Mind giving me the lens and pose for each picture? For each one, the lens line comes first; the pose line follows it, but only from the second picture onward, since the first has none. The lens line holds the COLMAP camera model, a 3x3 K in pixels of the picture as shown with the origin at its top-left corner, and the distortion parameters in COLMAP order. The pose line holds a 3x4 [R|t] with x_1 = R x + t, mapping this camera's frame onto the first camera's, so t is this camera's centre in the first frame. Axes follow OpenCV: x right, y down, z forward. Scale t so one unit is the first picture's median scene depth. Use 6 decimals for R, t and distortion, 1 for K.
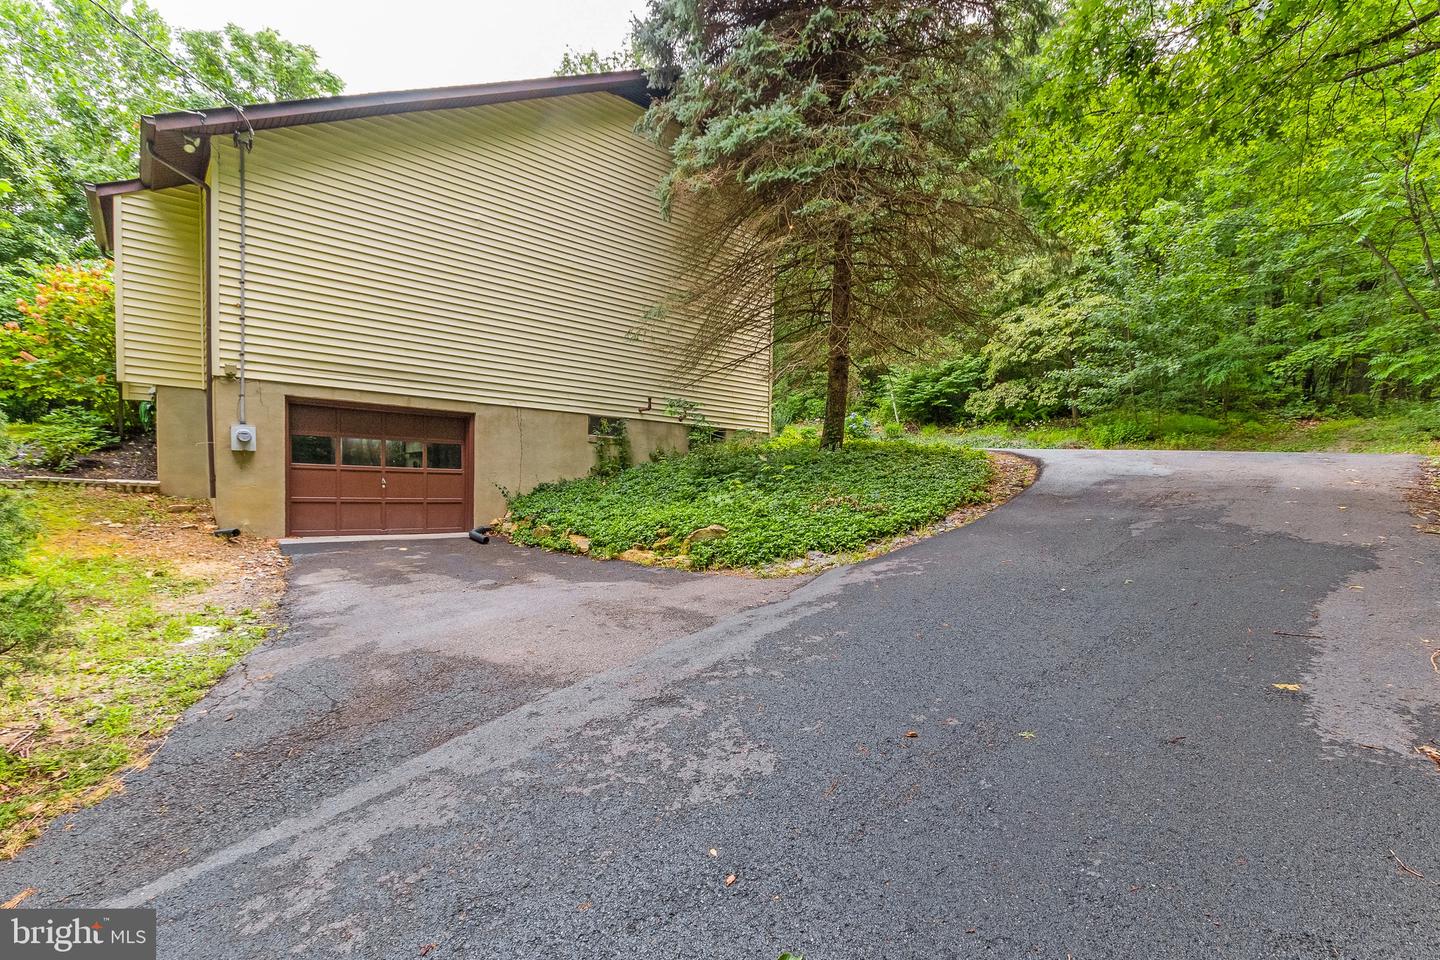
lens RADIAL K [[692.2, 0, 718.0], [0, 692.2, 489.1], [0, 0, 1]] dist [0.006671, 0.000052]
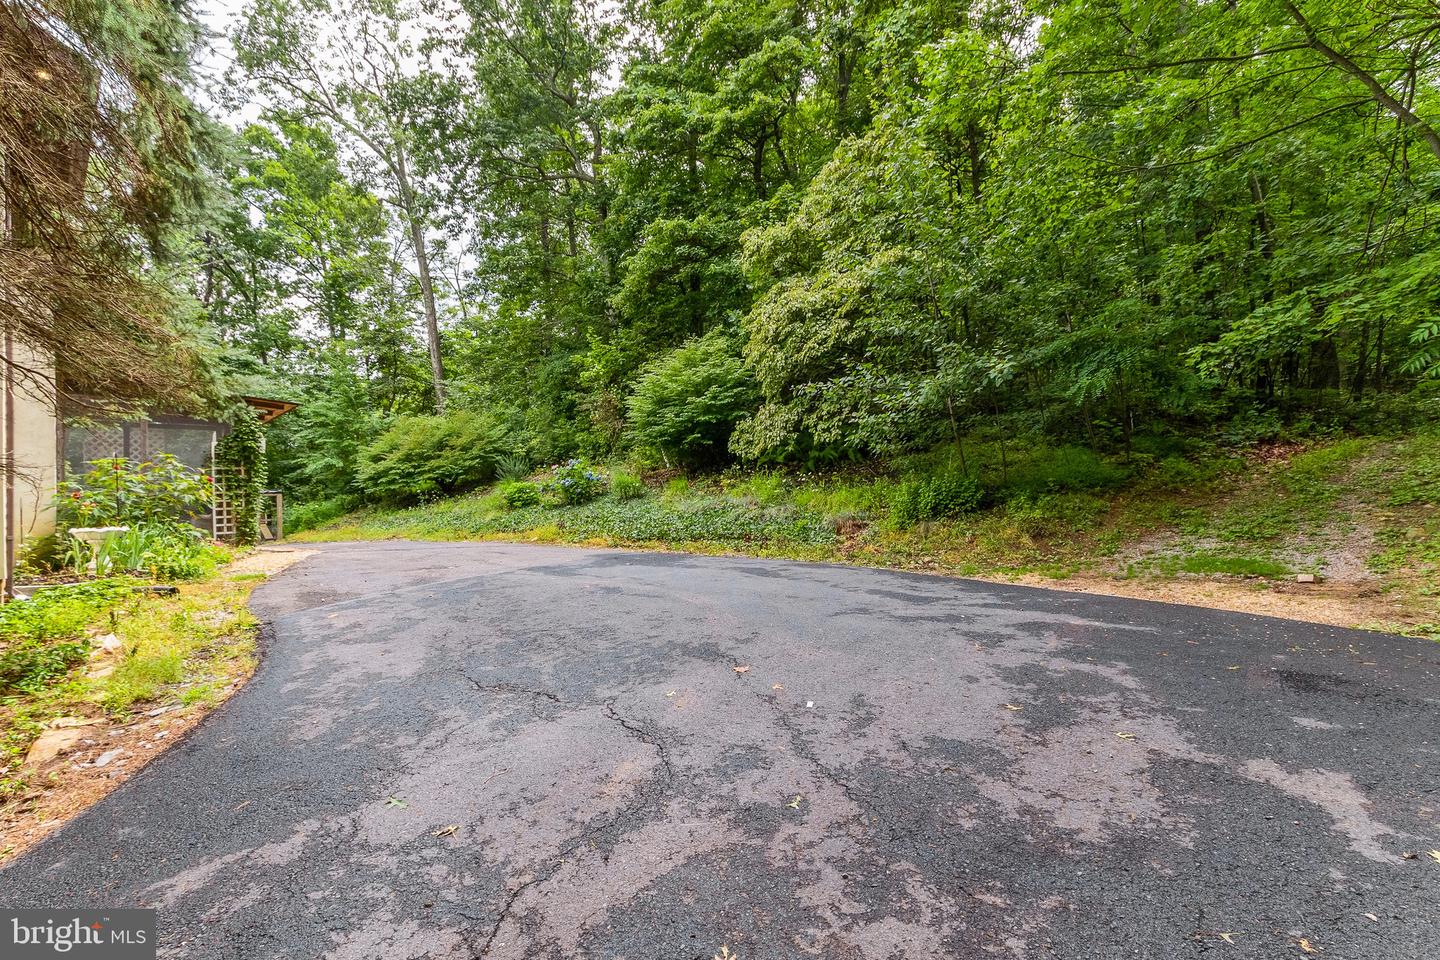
lens RADIAL K [[692.2, 0, 720.5], [0, 692.2, 474.5], [0, 0, 1]] dist [0.006671, 0.000052]
pose [[0.997452, -0.055348, 0.045019, 0.370467], [0.057056, 0.997663, -0.037585, -0.080133], [-0.042833, 0.040058, 0.998279, 0.450250]]
